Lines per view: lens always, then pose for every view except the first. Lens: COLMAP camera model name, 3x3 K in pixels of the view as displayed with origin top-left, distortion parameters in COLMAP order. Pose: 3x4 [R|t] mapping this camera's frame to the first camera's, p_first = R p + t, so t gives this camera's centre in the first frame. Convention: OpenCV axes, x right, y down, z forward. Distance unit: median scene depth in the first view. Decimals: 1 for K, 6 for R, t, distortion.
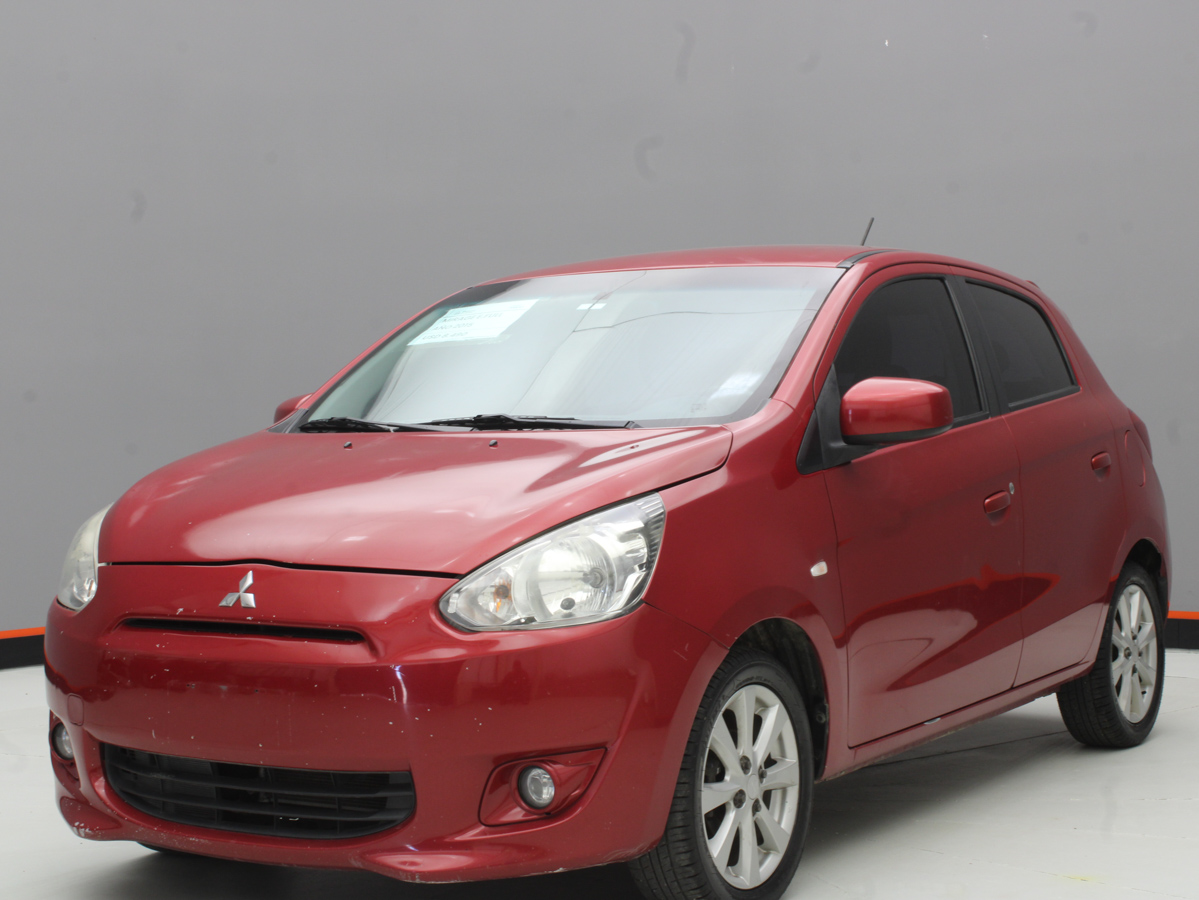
lens RADIAL K [[2181.6, 0, 598.9], [0, 2181.6, 444.1], [0, 0, 1]] dist [-0.060228, 0.000000]
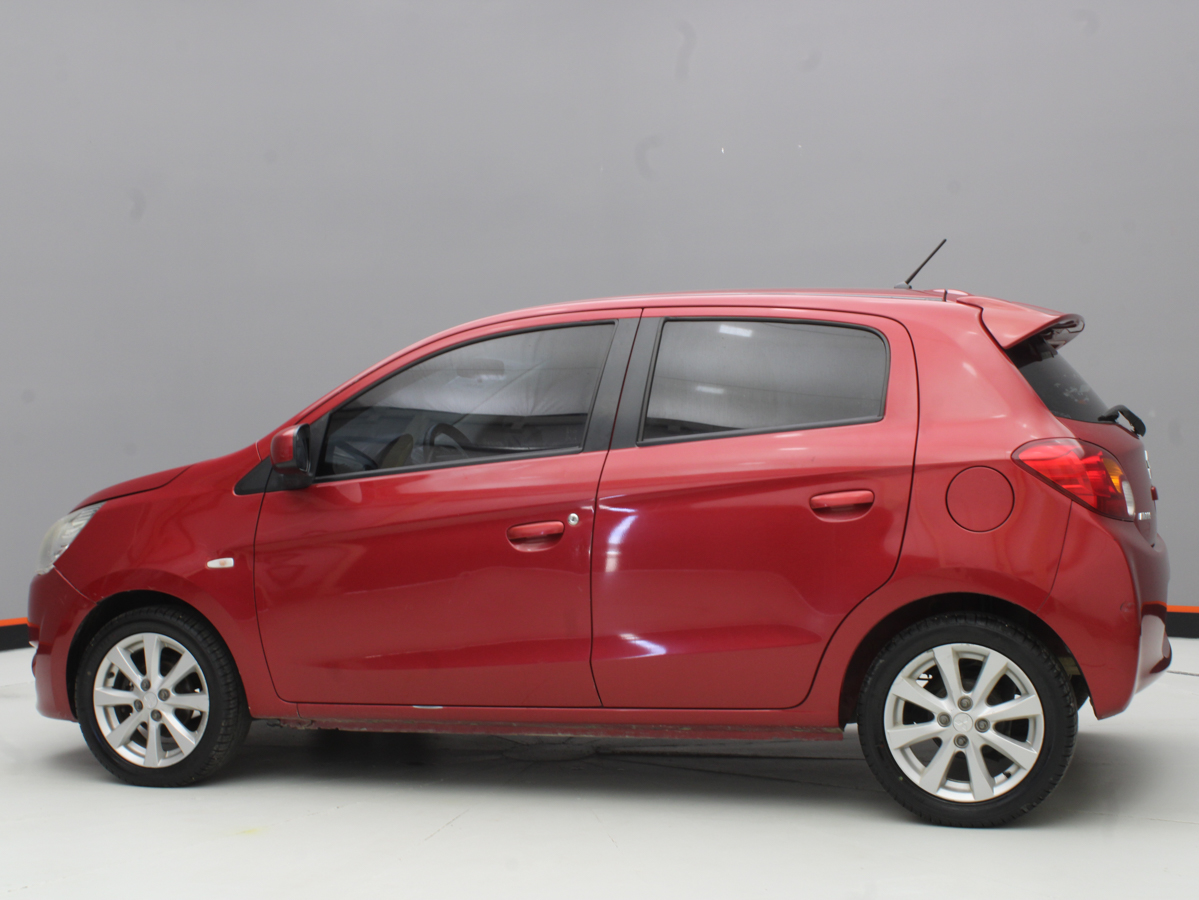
lens RADIAL K [[1828.6, 0, 594.7], [0, 1828.6, 455.1], [0, 0, 1]] dist [-0.093663, 0.000000]
pose [[0.236673, 0.025520, -0.971254, 1.297936], [-0.000350, 0.999657, 0.026181, -0.042385], [0.971589, -0.005856, 0.236601, 0.964872]]
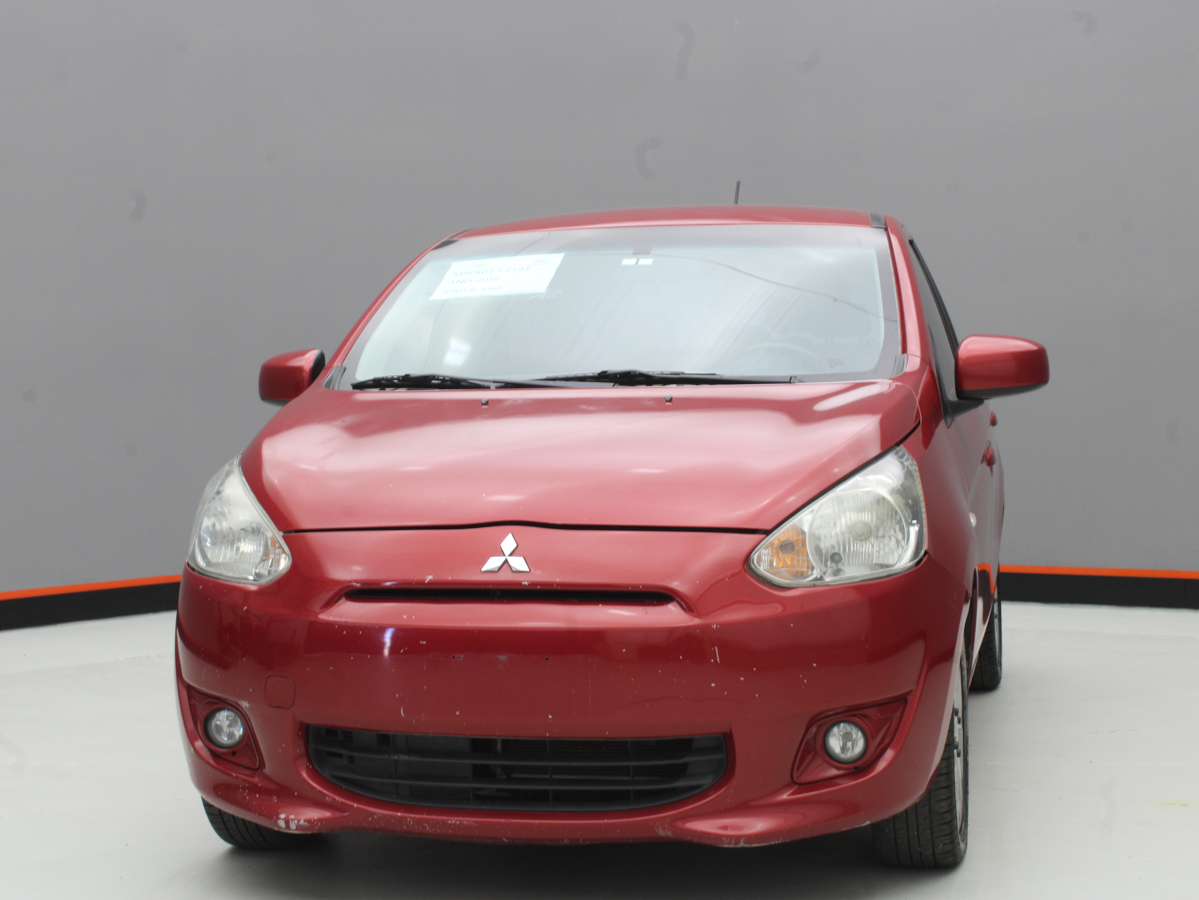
lens RADIAL K [[2181.6, 0, 593.0], [0, 2181.6, 452.1], [0, 0, 1]] dist [-0.060228, 0.000000]
pose [[0.942383, -0.010982, 0.334357, -0.414451], [0.005300, 0.999826, 0.017903, 0.005991], [-0.334495, -0.015100, 0.942276, 0.092724]]
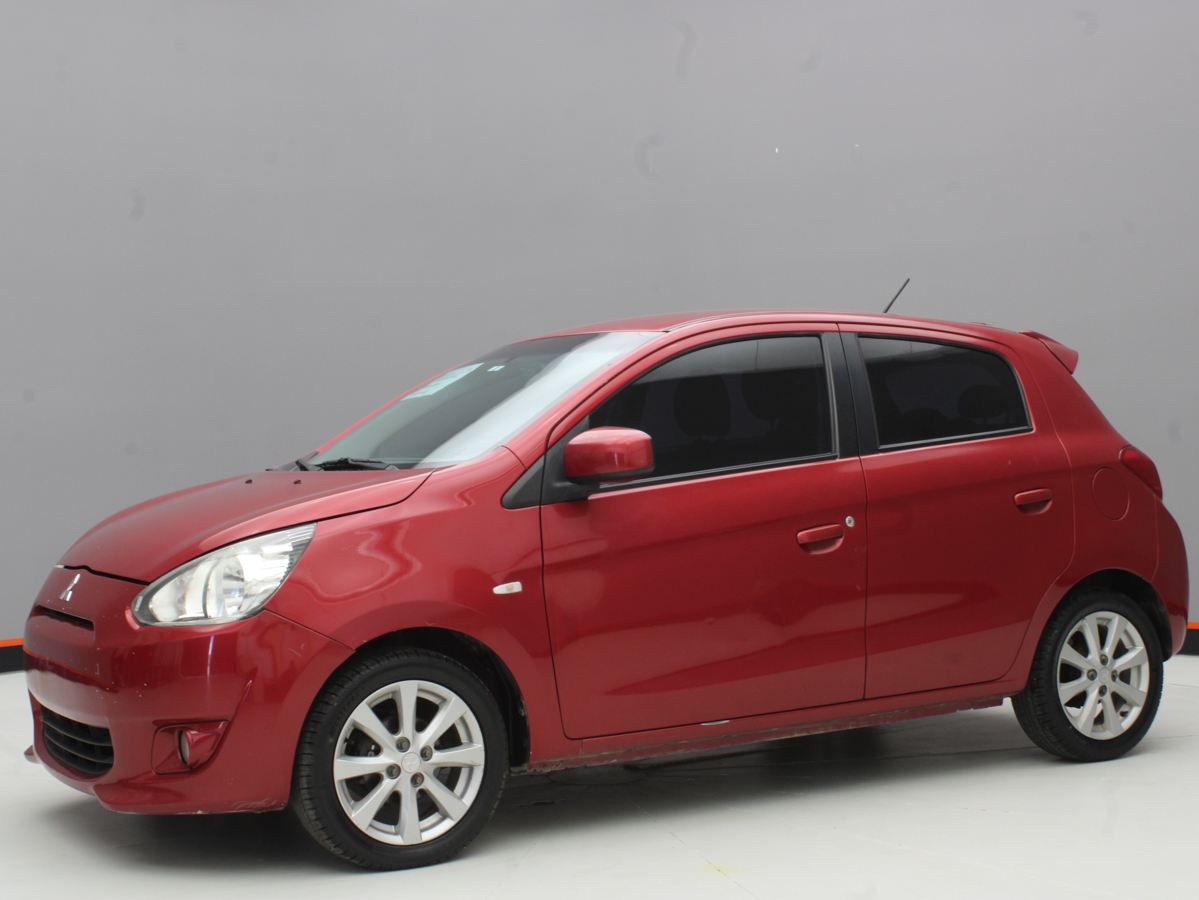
lens RADIAL K [[1828.6, 0, 607.6], [0, 1828.6, 453.1], [0, 0, 1]] dist [-0.093663, 0.000000]
pose [[0.893292, -0.001653, -0.449475, 0.608378], [-0.001102, 0.999982, -0.005868, -0.011193], [0.449476, 0.005738, 0.893274, 0.125448]]
